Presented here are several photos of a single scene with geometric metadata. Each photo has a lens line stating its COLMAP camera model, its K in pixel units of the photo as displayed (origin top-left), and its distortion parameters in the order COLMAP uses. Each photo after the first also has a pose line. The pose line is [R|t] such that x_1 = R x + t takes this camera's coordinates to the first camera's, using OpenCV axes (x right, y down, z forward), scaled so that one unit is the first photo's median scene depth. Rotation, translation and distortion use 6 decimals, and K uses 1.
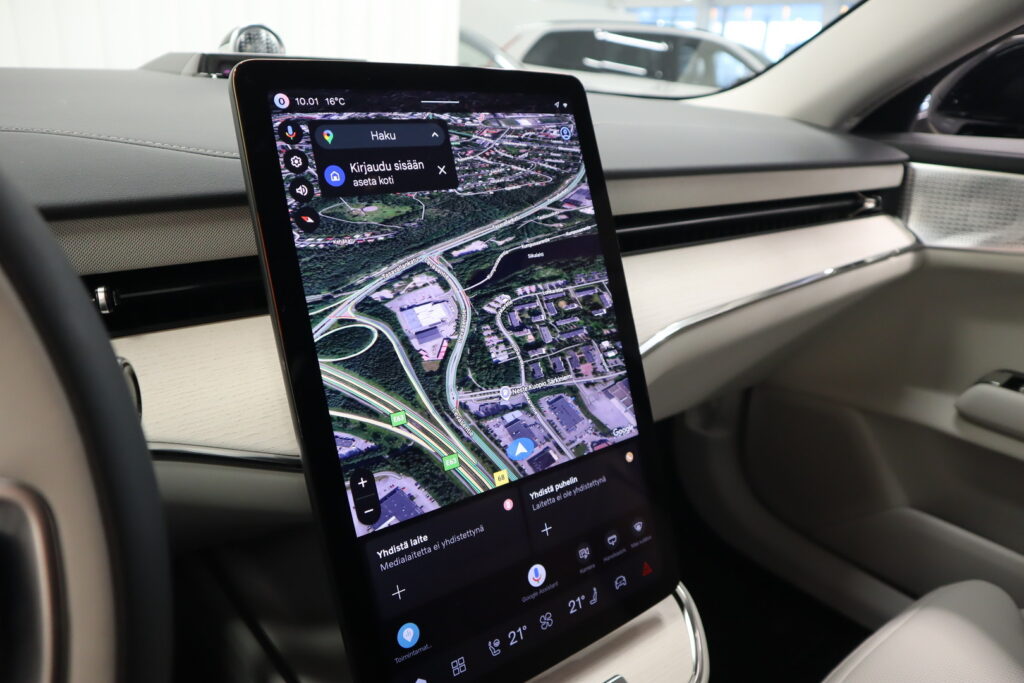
lens RADIAL K [[718.9, 0, 512.6], [0, 718.9, 338.3], [0, 0, 1]] dist [-0.103052, 0.060374]
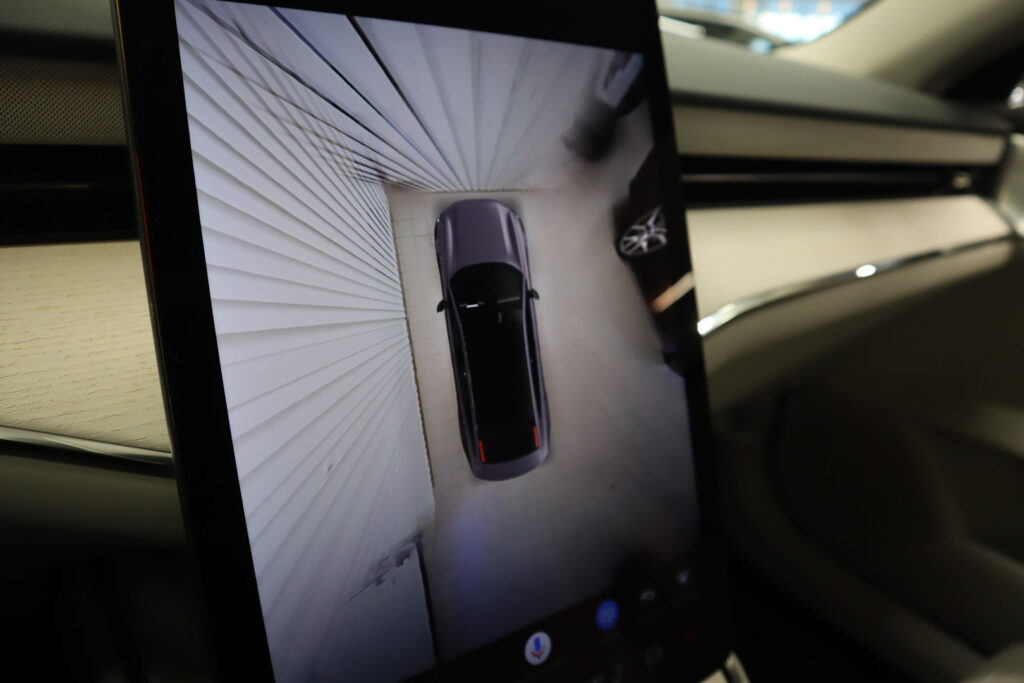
lens RADIAL K [[718.9, 0, 516.6], [0, 718.9, 326.8], [0, 0, 1]] dist [-0.103052, 0.060374]
pose [[0.997513, 0.070384, -0.003596, -0.005507], [-0.070337, 0.997453, 0.011808, 0.019347], [0.004418, -0.011526, 0.999924, 0.324779]]
